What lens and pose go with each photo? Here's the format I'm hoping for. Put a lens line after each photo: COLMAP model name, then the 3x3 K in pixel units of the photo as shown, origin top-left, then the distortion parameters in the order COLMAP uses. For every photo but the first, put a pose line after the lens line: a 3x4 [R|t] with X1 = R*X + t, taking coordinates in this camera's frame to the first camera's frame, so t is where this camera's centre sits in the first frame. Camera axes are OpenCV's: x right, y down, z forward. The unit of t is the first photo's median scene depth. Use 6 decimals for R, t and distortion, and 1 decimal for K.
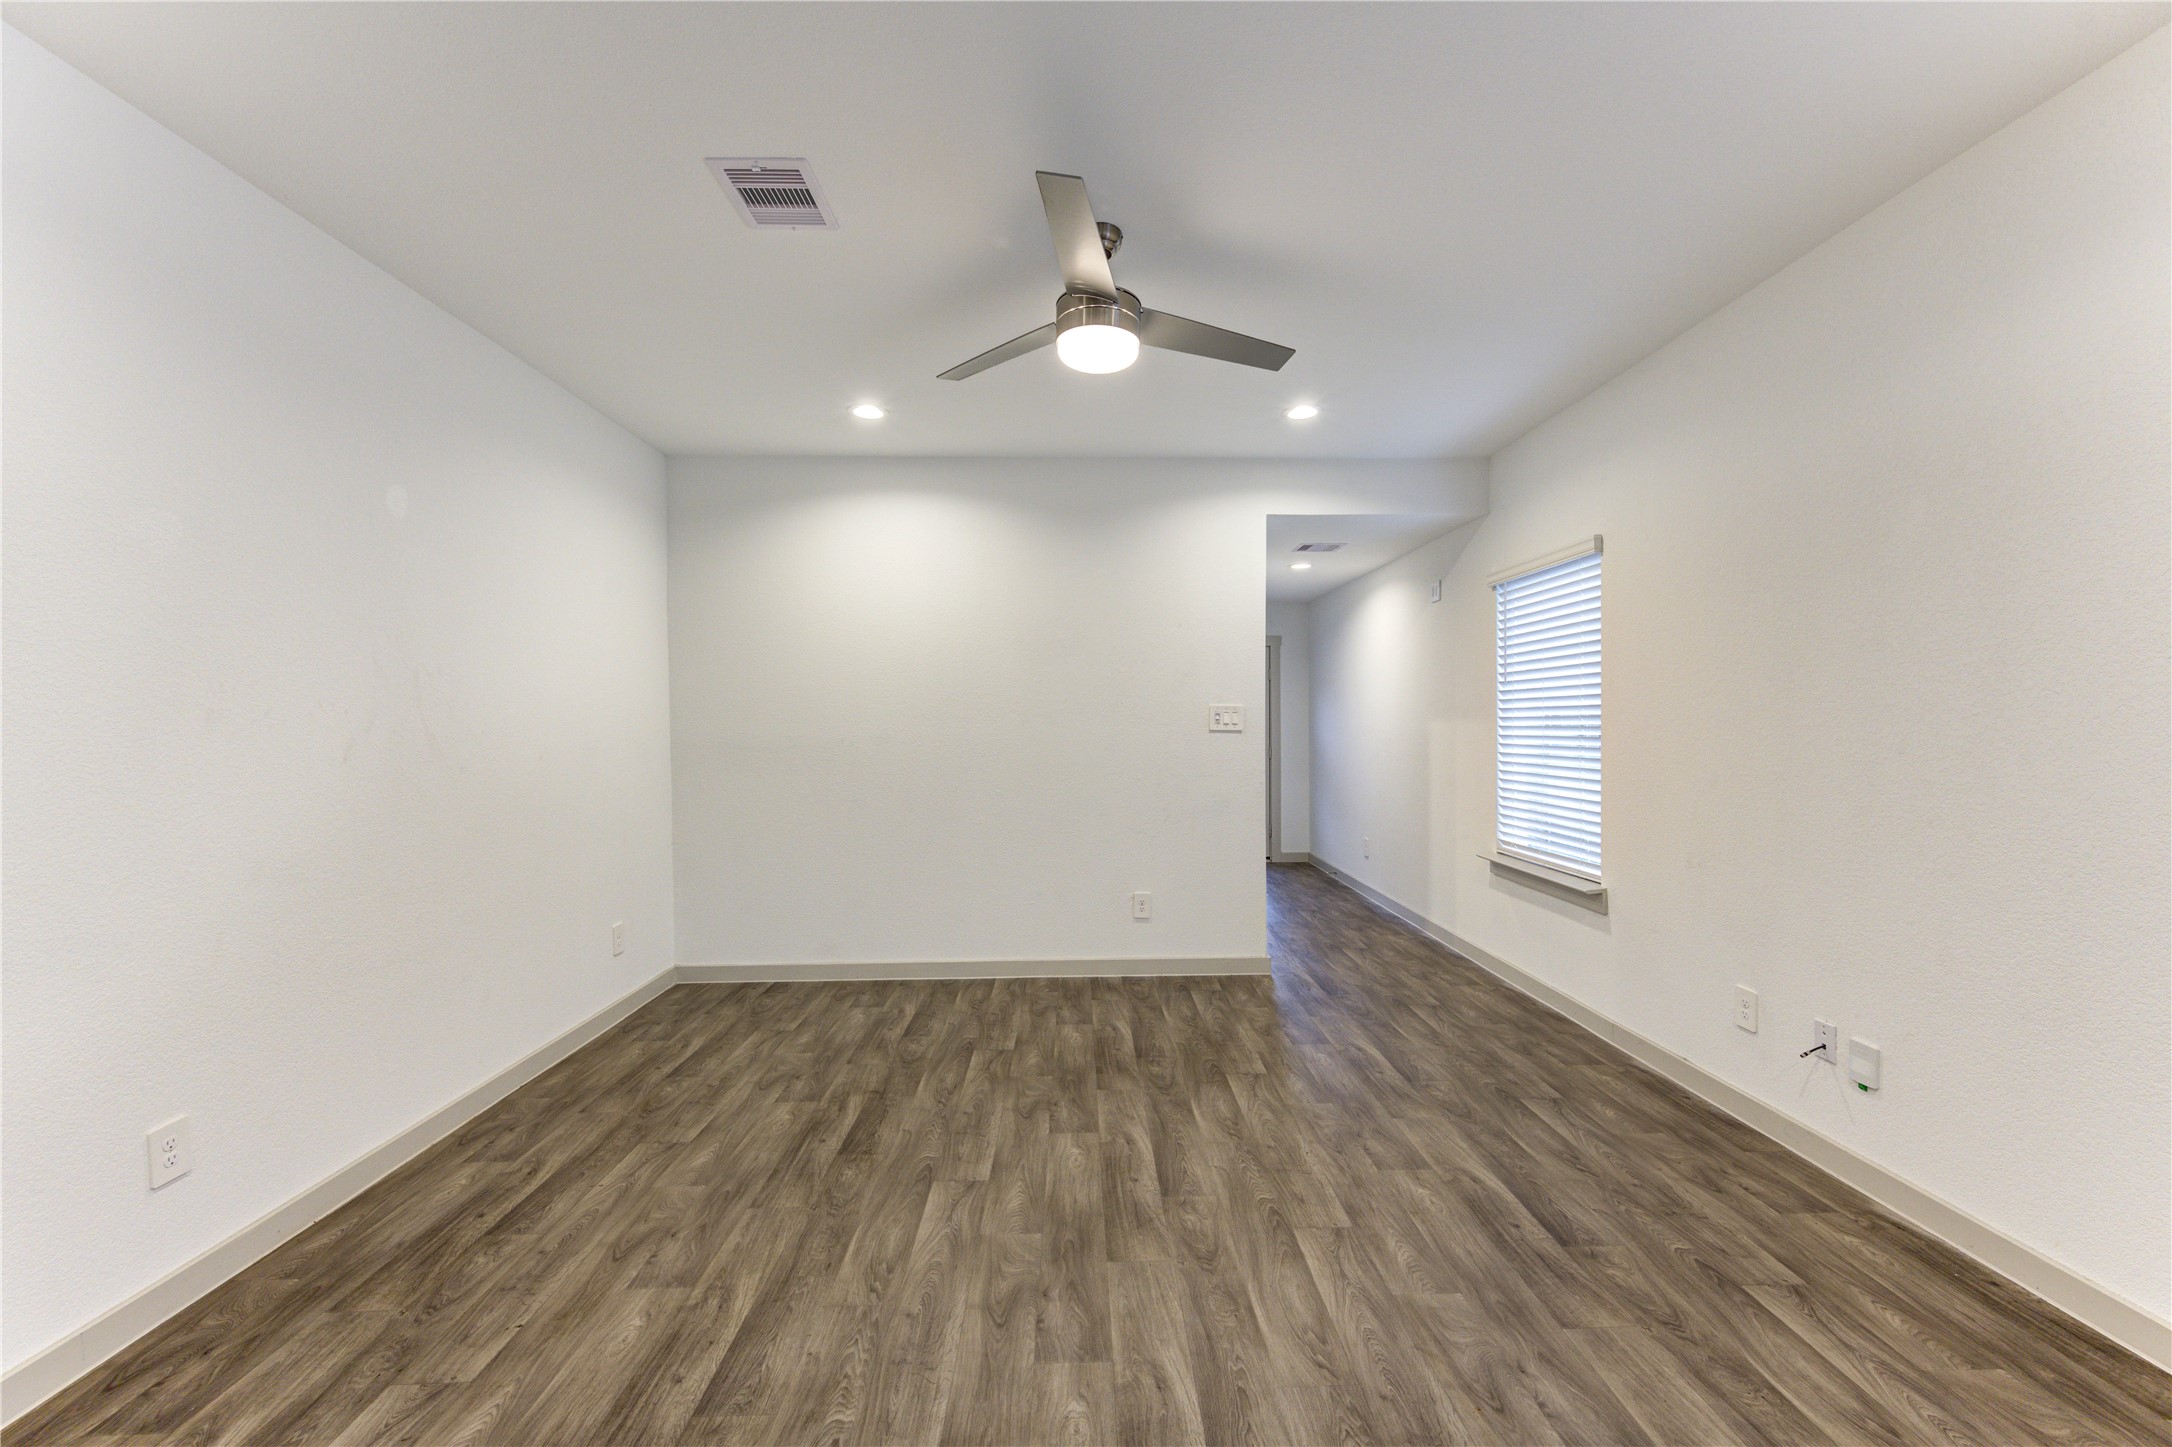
lens RADIAL K [[853.1, 0, 1099.2], [0, 853.1, 734.0], [0, 0, 1]] dist [-0.000104, 0.000040]
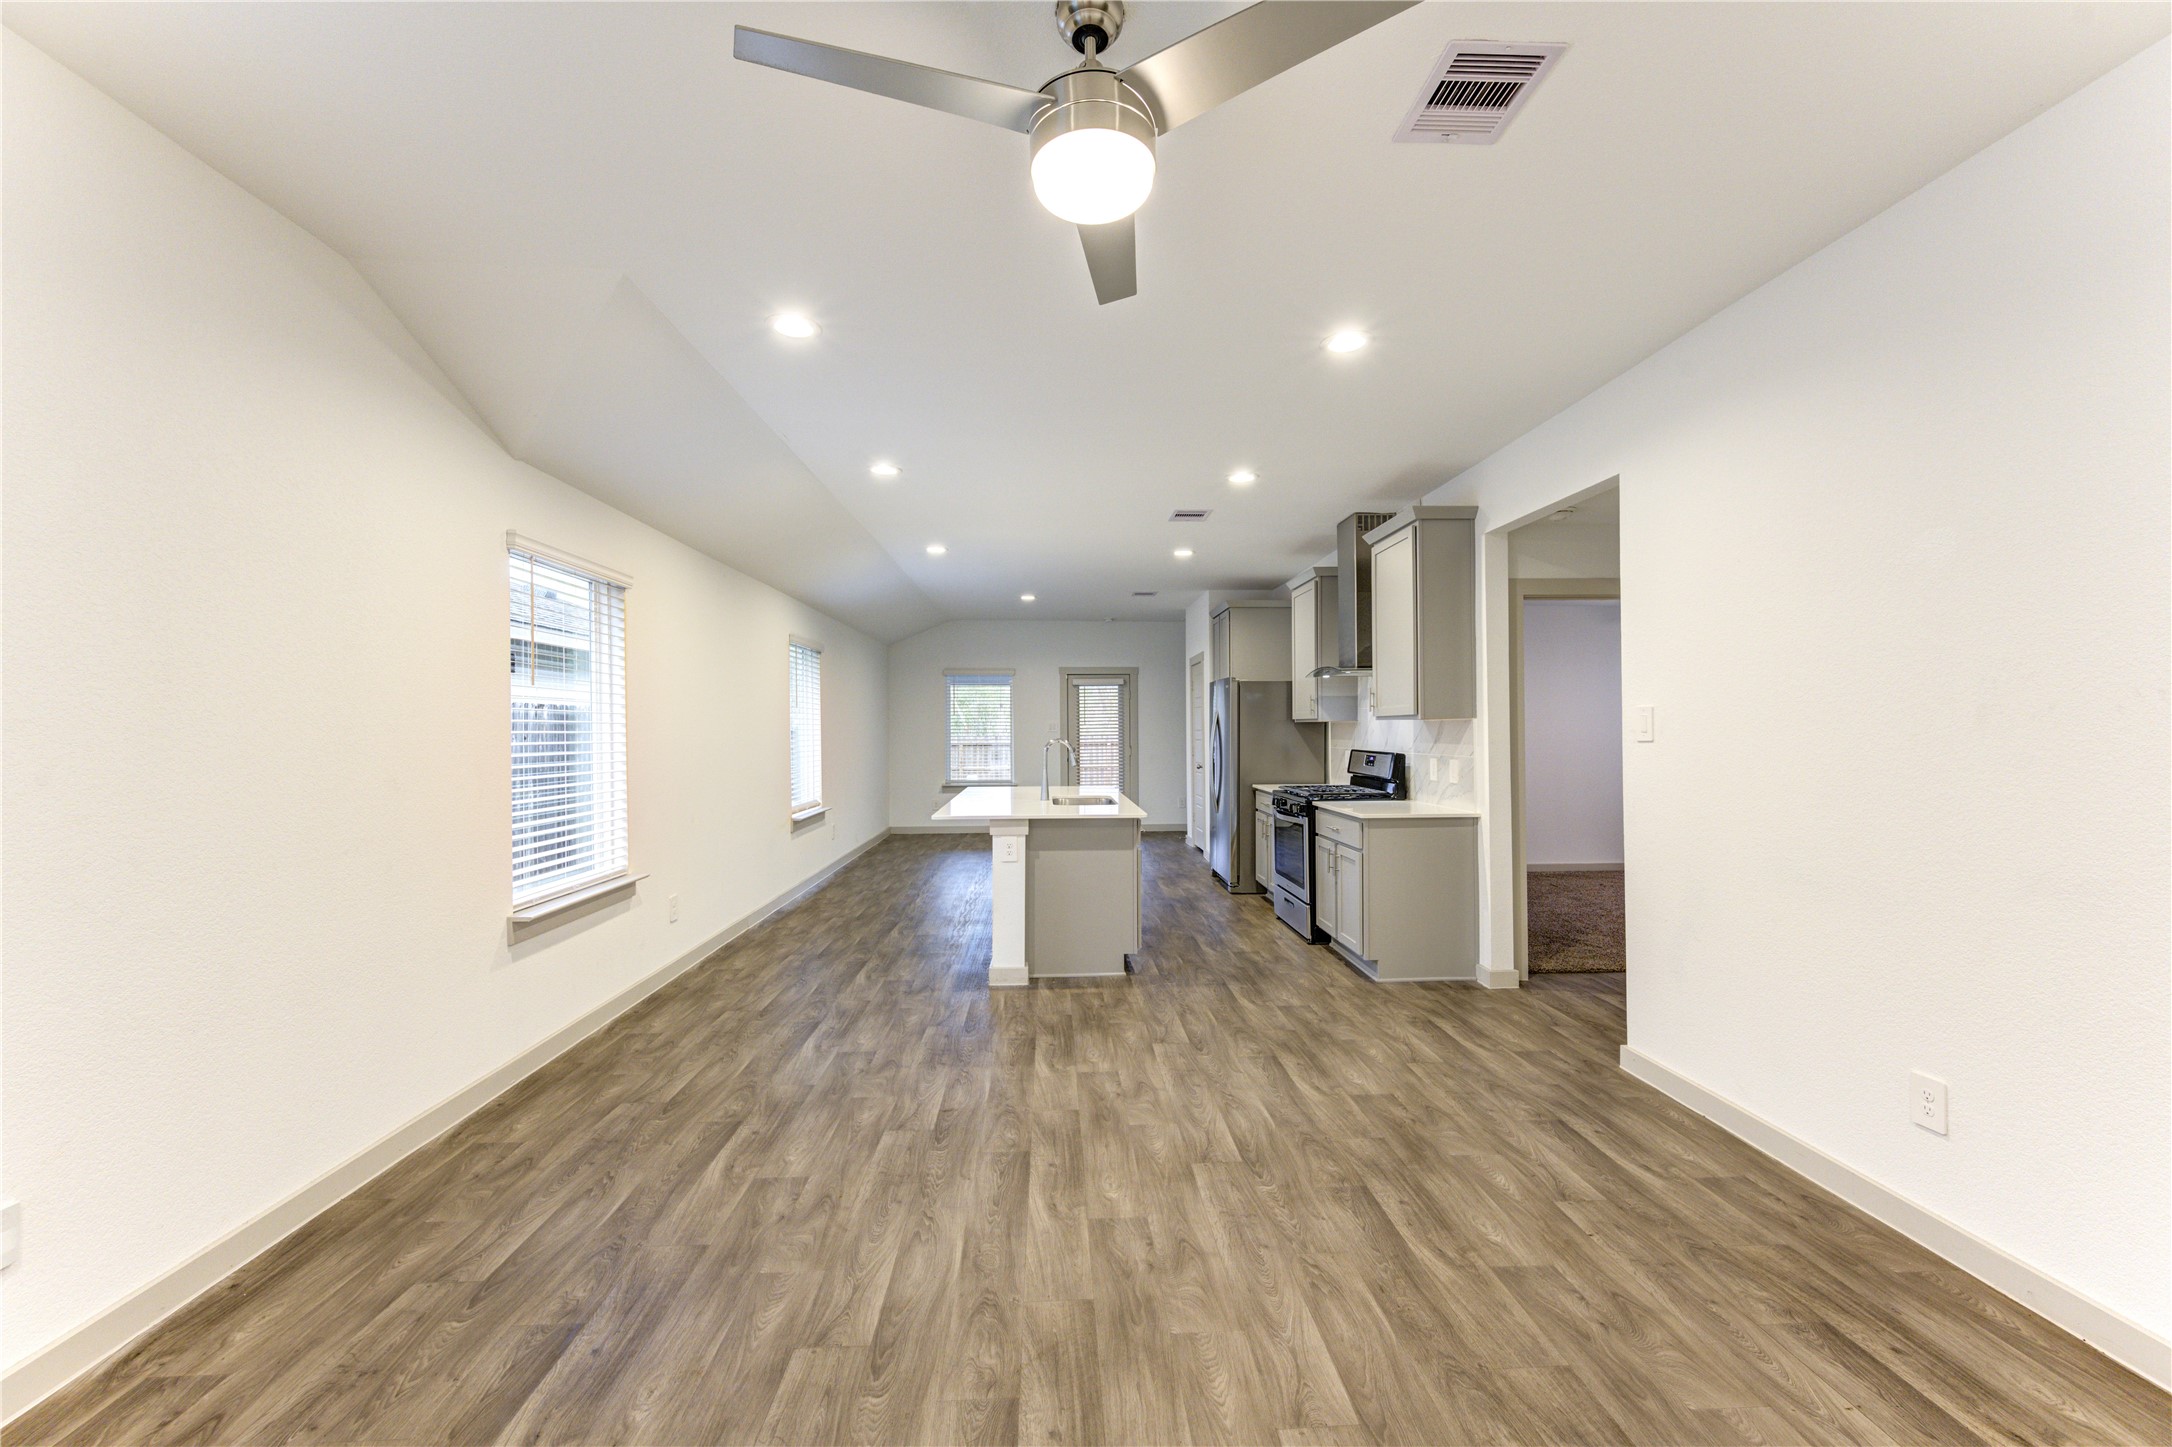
lens RADIAL K [[853.1, 0, 1104.0], [0, 853.1, 715.7], [0, 0, 1]] dist [-0.000104, 0.000040]
pose [[-0.999254, 0.013562, -0.036164, 0.021455], [0.013618, 0.999906, -0.001308, -0.026789], [0.036143, -0.001799, -0.999345, 1.812121]]
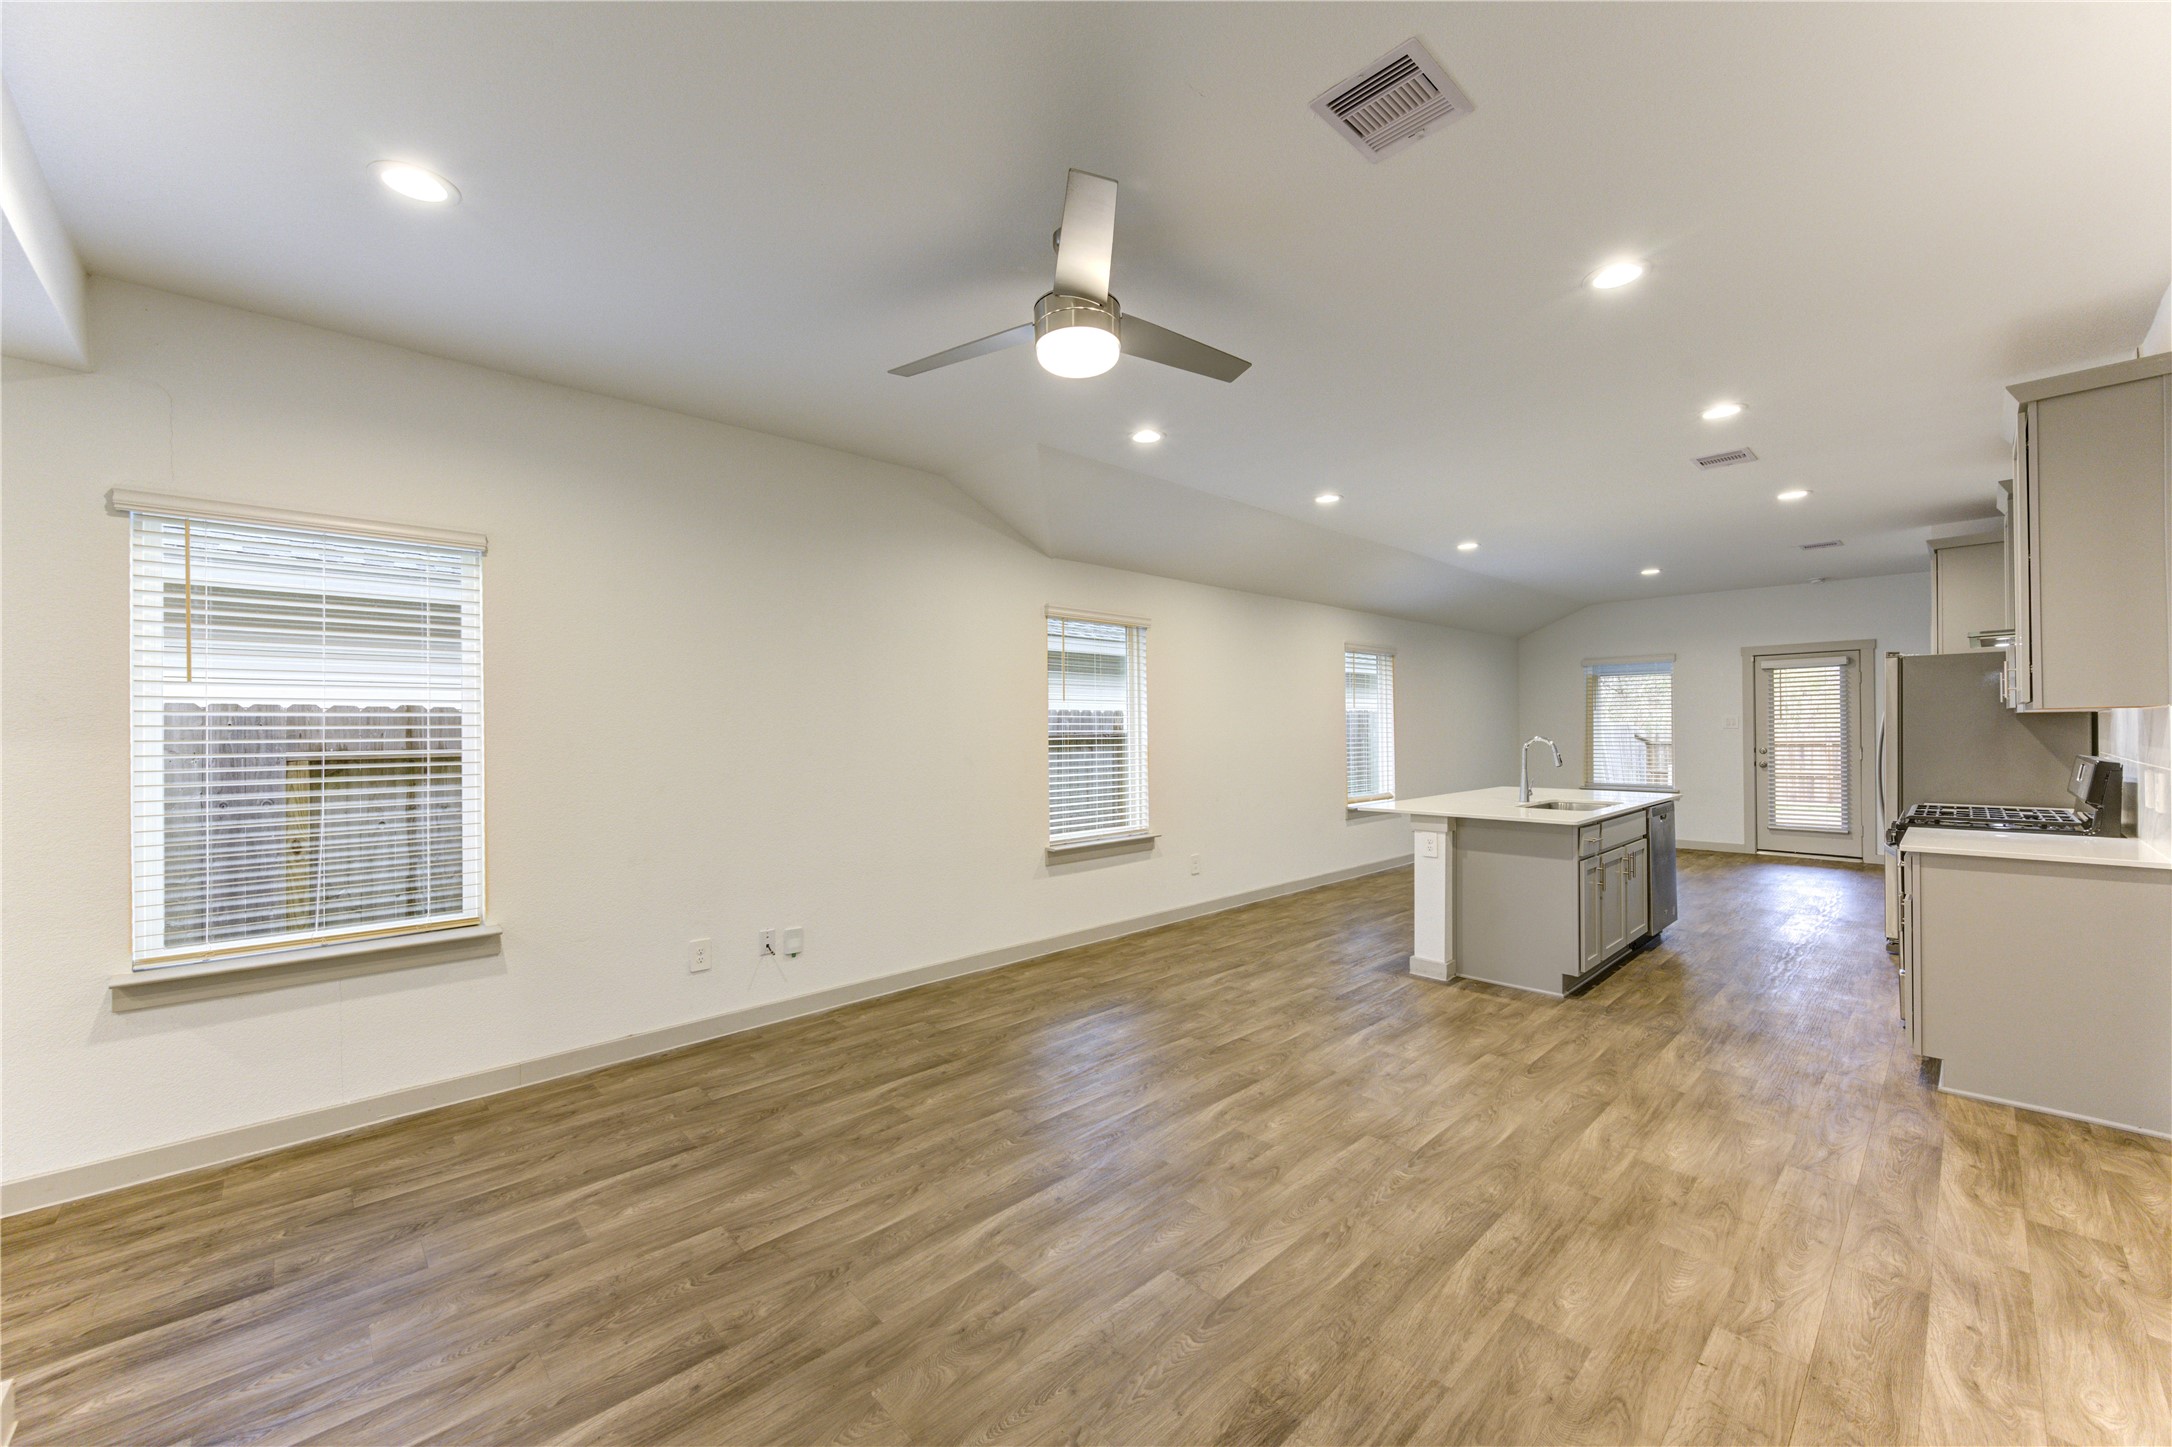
lens RADIAL K [[853.1, 0, 1085.8], [0, 853.1, 726.6], [0, 0, 1]] dist [-0.000104, 0.000040]
pose [[-0.670785, 0.018546, 0.741420, -0.785734], [0.025513, 0.999673, -0.001923, -0.019640], [-0.741213, 0.017626, -0.671039, 1.782326]]
